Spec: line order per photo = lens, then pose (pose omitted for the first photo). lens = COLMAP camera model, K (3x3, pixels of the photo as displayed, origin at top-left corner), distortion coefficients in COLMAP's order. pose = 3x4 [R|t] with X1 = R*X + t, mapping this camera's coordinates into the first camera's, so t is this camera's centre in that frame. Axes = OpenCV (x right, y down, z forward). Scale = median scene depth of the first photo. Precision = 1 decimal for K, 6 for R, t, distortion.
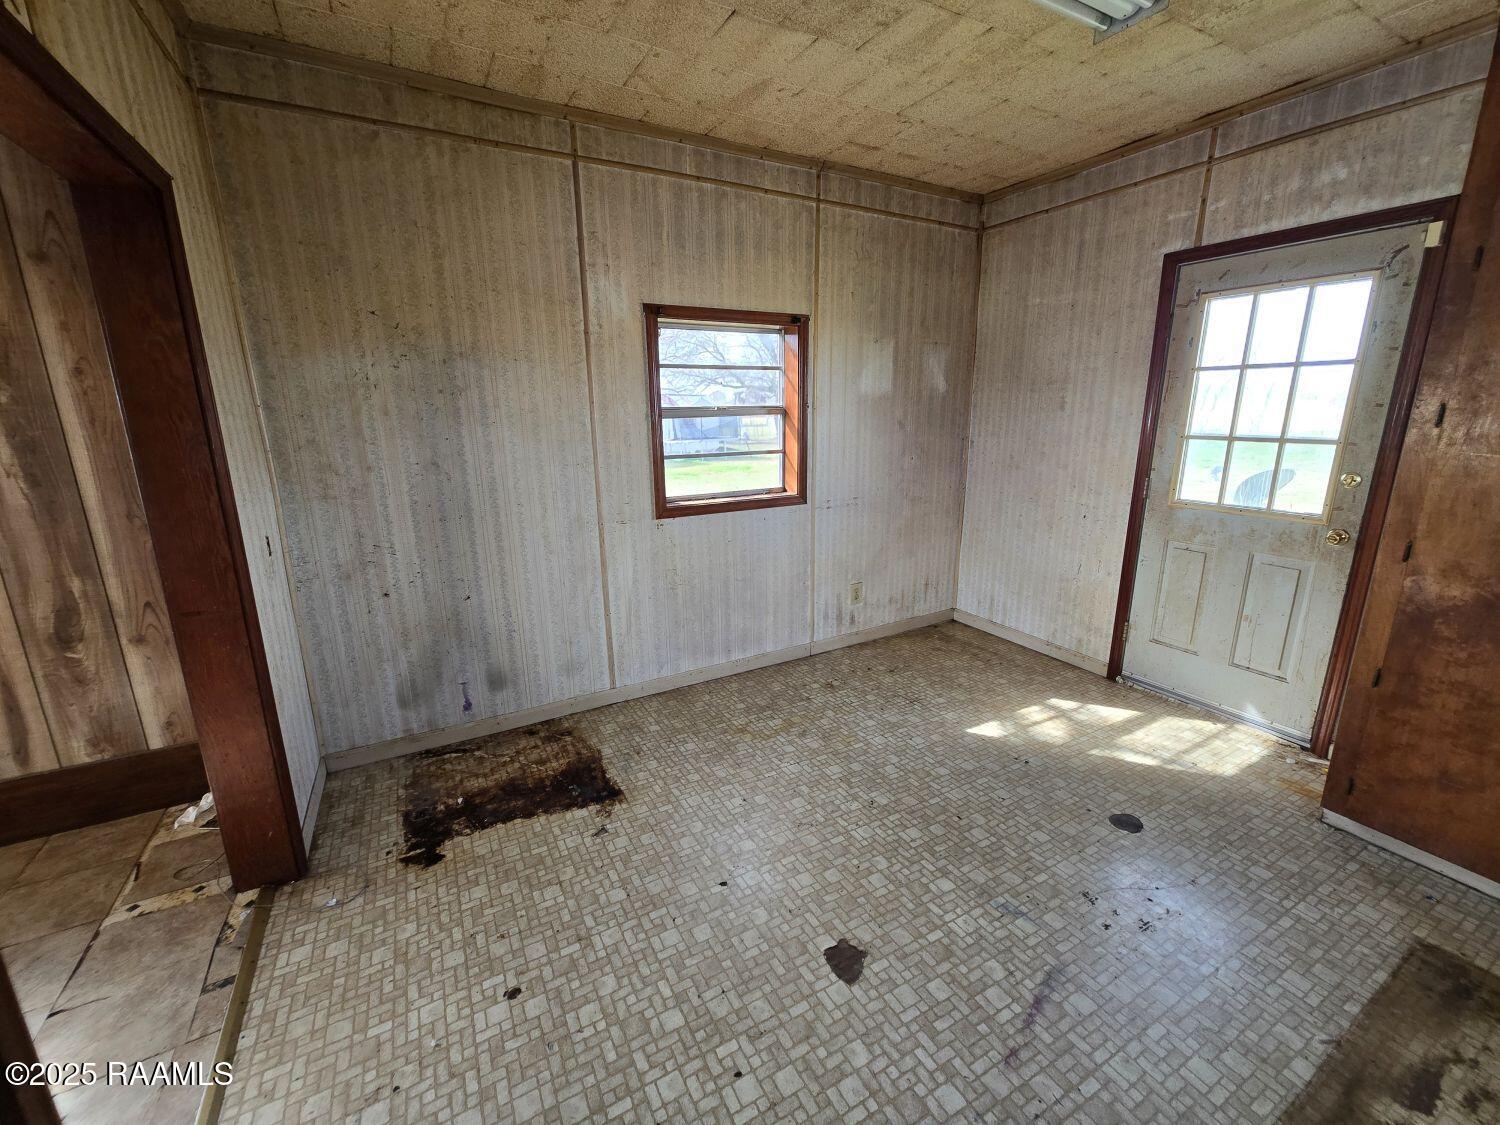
lens RADIAL K [[616.4, 0, 750.0], [0, 616.4, 562.5], [0, 0, 1]] dist [-0.000898, -0.000055]
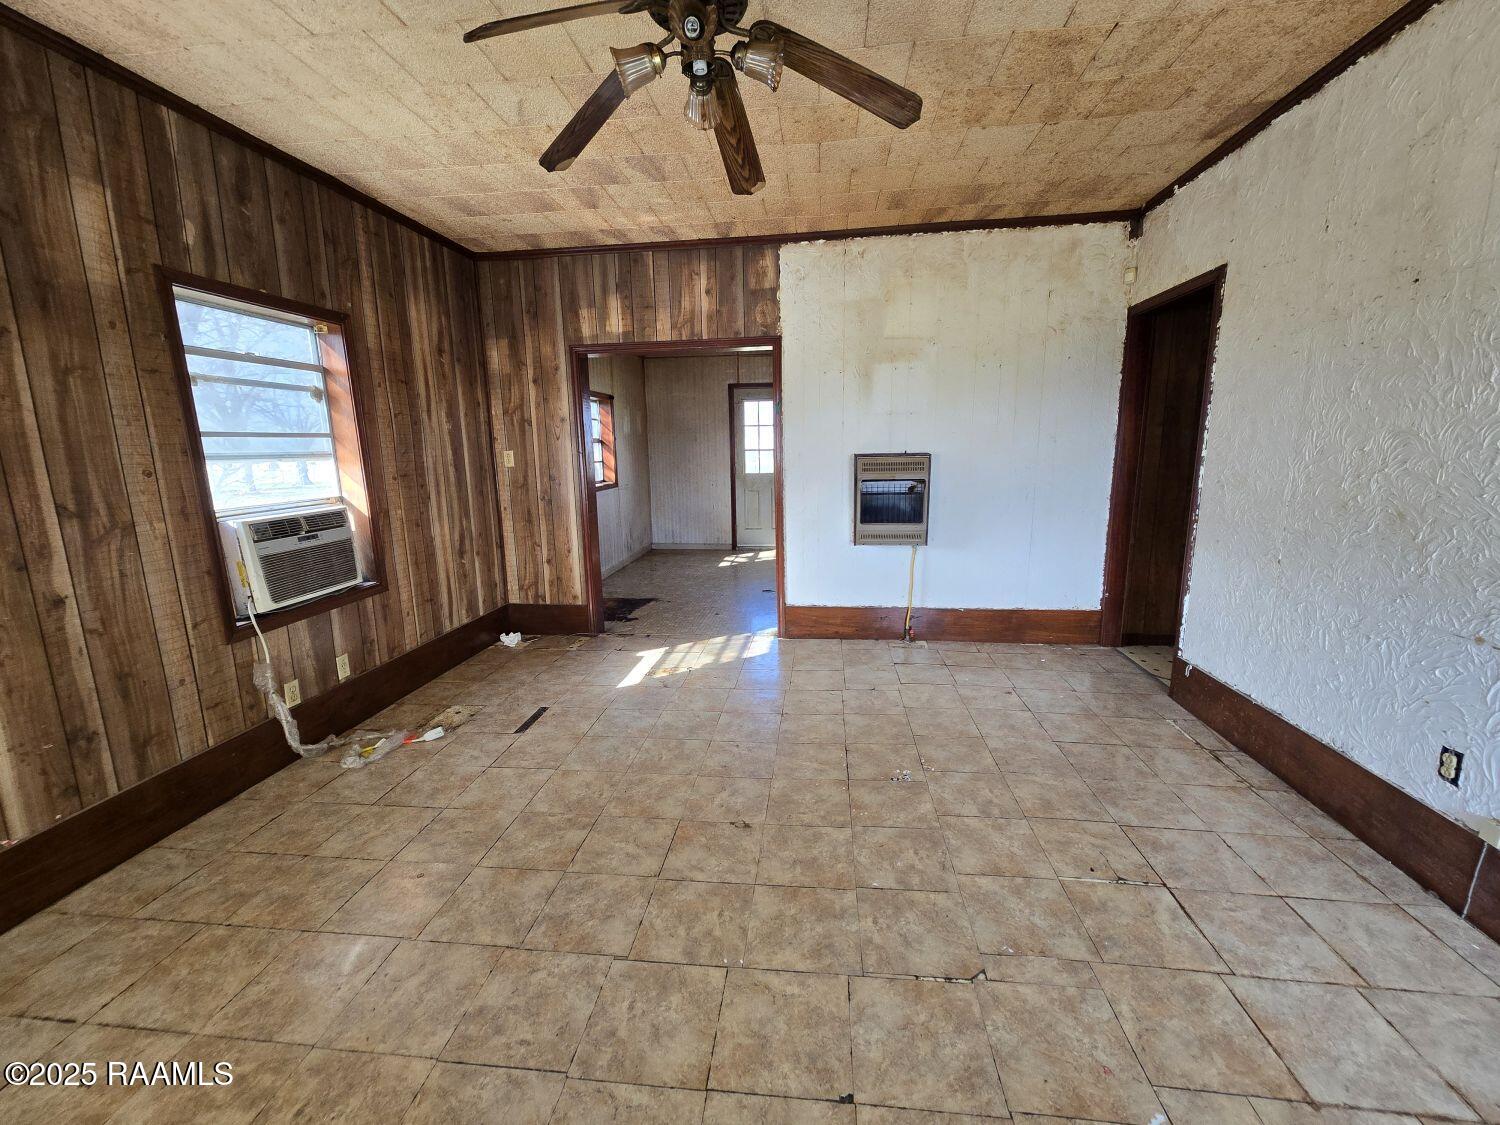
lens RADIAL K [[616.4, 0, 750.0], [0, 616.4, 562.5], [0, 0, 1]] dist [-0.000898, -0.000055]
pose [[0.591726, -0.150893, 0.791891, -1.617426], [0.209944, 0.977273, 0.029340, 0.221892], [-0.778321, 0.148892, 0.609957, -0.649978]]
